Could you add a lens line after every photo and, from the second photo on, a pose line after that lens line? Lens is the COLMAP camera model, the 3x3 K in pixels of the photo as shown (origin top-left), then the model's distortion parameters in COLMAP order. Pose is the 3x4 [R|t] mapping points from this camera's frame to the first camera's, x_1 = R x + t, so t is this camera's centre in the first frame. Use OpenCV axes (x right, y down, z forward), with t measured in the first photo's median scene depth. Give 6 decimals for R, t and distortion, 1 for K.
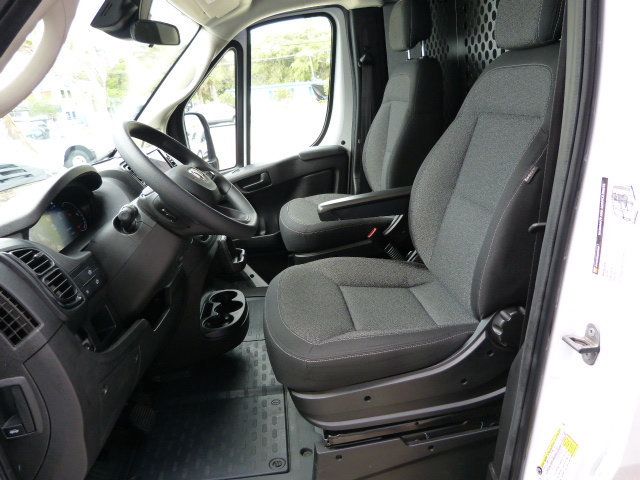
lens RADIAL K [[478.4, 0, 315.5], [0, 478.4, 243.7], [0, 0, 1]] dist [-0.037785, 0.027290]
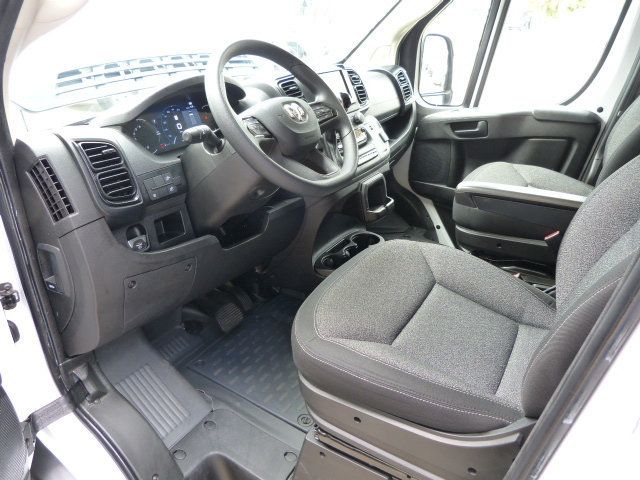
lens RADIAL K [[478.4, 0, 319.1], [0, 478.4, 239.6], [0, 0, 1]] dist [-0.037785, 0.027290]
pose [[0.794078, 0.378721, -0.475405, 0.225513], [-0.297139, 0.924199, 0.239925, -0.107642], [0.530233, -0.049258, 0.846420, 0.167067]]
